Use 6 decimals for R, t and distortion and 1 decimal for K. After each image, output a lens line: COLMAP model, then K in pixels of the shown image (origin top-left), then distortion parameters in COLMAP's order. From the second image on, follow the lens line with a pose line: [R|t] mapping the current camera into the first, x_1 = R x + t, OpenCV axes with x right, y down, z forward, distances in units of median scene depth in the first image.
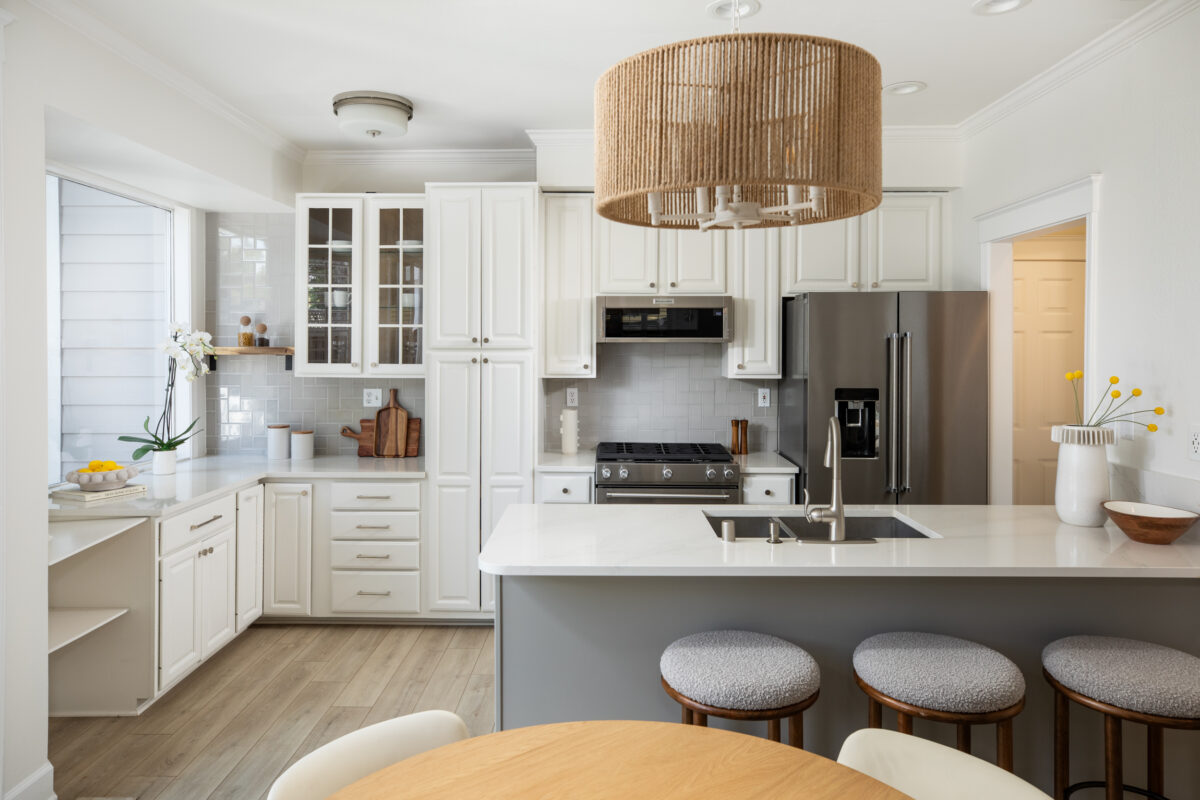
lens RADIAL K [[771.7, 0, 638.7], [0, 771.7, 337.2], [0, 0, 1]] dist [0.005852, 0.001056]
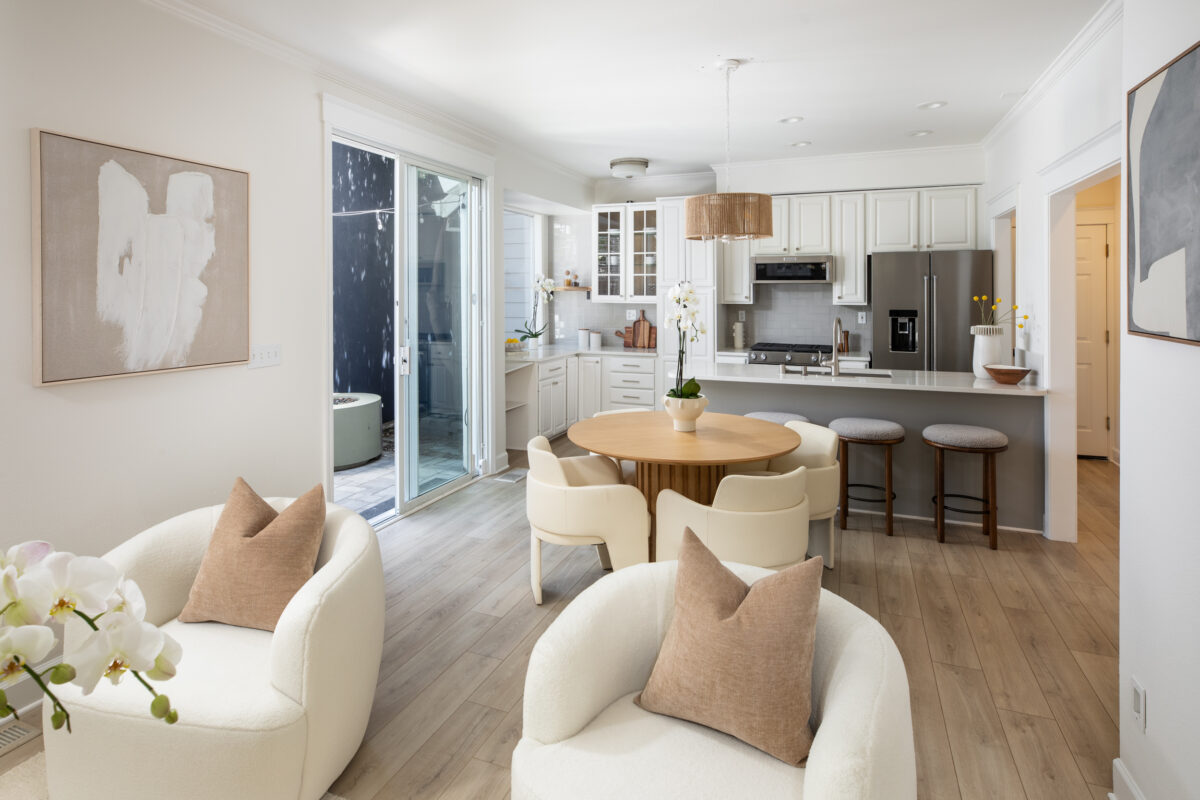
lens RADIAL K [[671.8, 0, 600.0], [0, 671.8, 286.4], [0, 0, 1]] dist [-0.000057, -0.000027]
pose [[0.923369, -0.002846, -0.383903, 0.204820], [0.004568, 0.999983, 0.003575, 0.006794], [0.383886, -0.005055, 0.923367, -0.511668]]
